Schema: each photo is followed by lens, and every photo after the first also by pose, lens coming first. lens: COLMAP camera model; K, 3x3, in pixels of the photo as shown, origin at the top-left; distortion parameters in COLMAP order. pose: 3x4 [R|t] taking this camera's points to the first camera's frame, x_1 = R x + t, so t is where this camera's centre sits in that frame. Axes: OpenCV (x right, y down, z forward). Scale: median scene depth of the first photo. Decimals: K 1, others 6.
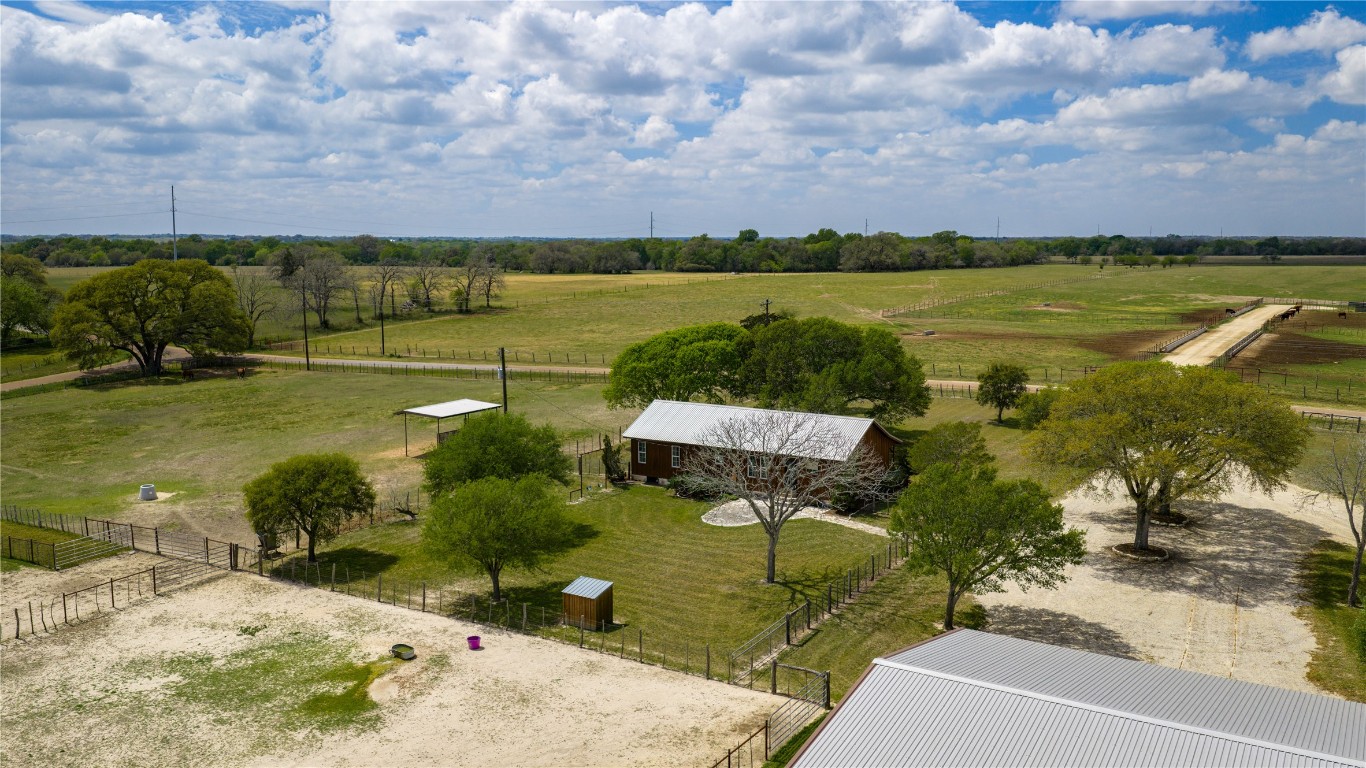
lens RADIAL K [[1122.6, 0, 683.0], [0, 1122.6, 384.0], [0, 0, 1]] dist [0.002068, -0.003572]
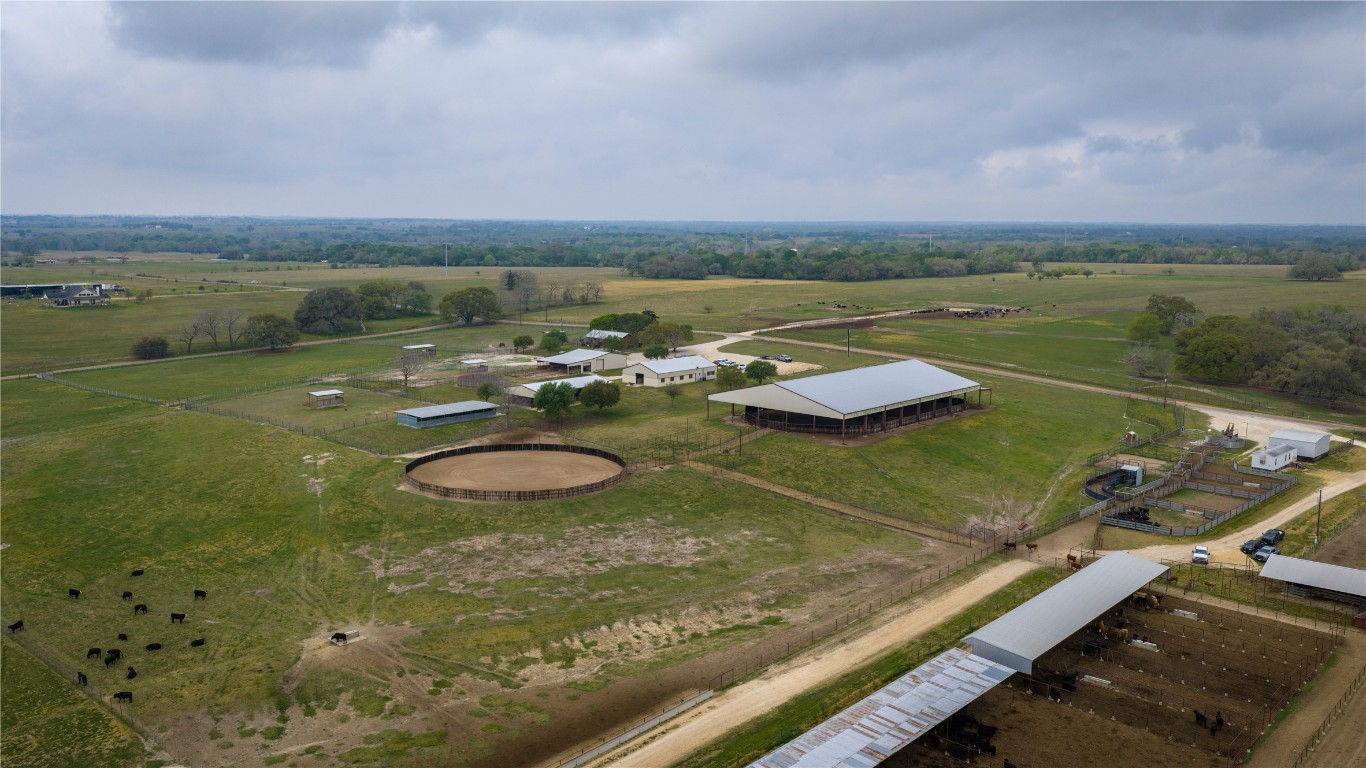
lens RADIAL K [[1122.6, 0, 683.0], [0, 1122.6, 384.0], [0, 0, 1]] dist [0.002068, -0.003572]
pose [[0.985172, 0.029086, -0.169088, 0.407017], [-0.026312, 0.999480, 0.018622, 0.052819], [0.169542, -0.013896, 0.985425, -1.270352]]
